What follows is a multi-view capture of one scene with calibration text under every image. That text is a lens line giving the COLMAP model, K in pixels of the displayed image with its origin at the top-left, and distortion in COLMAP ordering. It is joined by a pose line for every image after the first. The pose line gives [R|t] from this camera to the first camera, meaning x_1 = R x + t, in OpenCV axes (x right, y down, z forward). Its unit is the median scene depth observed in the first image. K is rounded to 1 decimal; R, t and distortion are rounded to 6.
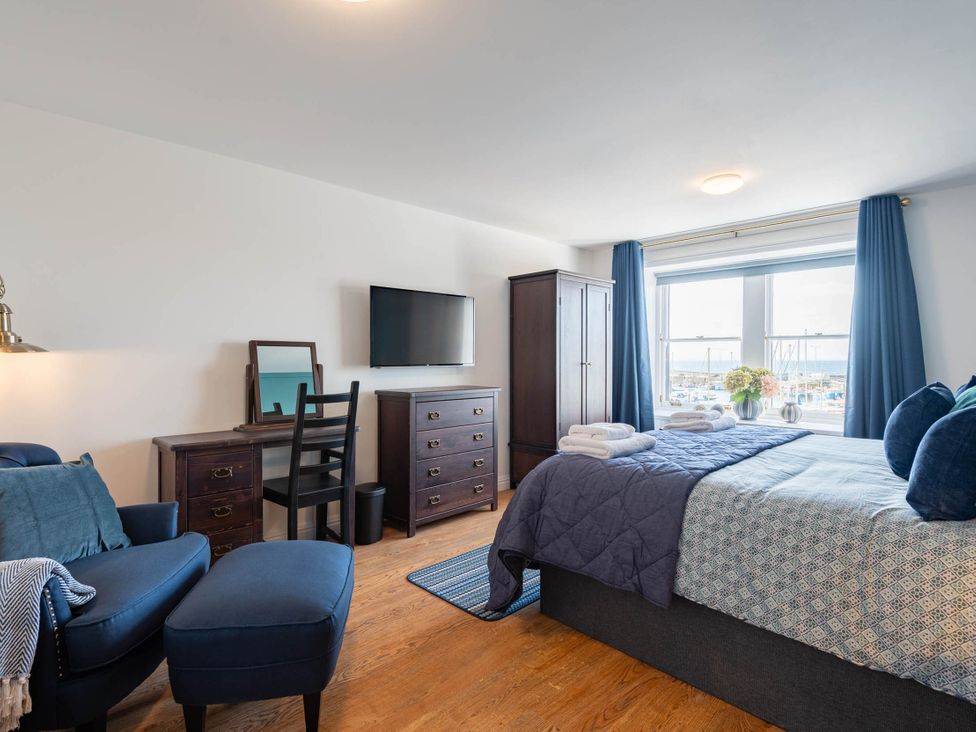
lens RADIAL K [[576.7, 0, 430.9], [0, 576.7, 371.1], [0, 0, 1]] dist [0.047682, -0.036560]
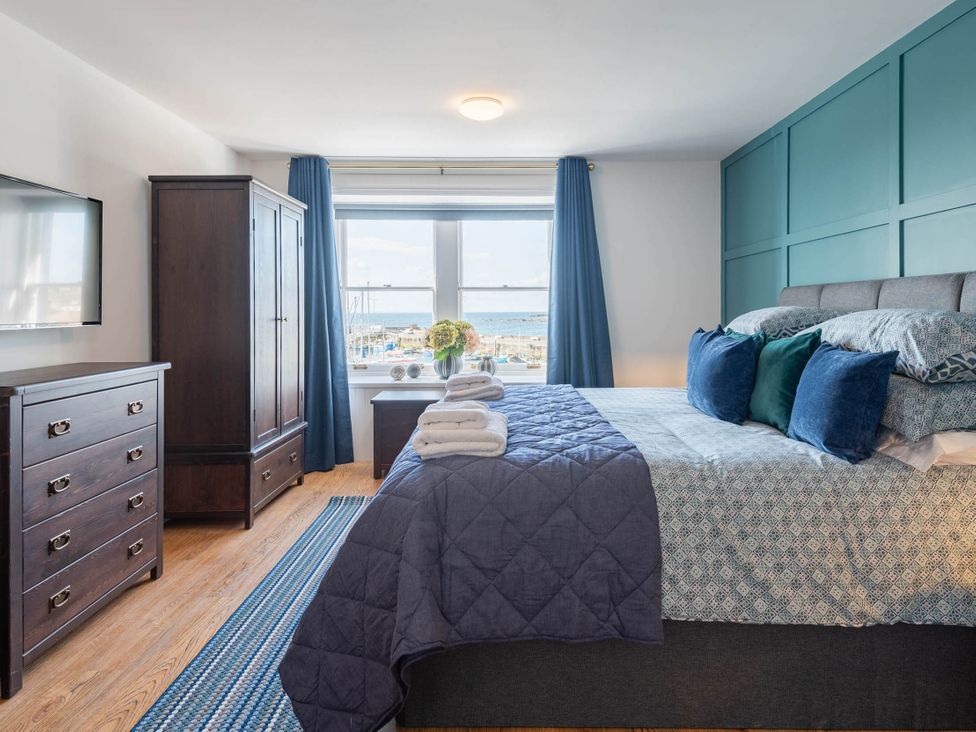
lens RADIAL K [[637.6, 0, 489.2], [0, 637.6, 309.2], [0, 0, 1]] dist [0.057002, -0.055434]
pose [[0.601852, -0.001145, 0.798607, -0.242774], [0.021510, 0.999659, -0.014777, -0.009485], [-0.798318, 0.026072, 0.601671, 0.413940]]
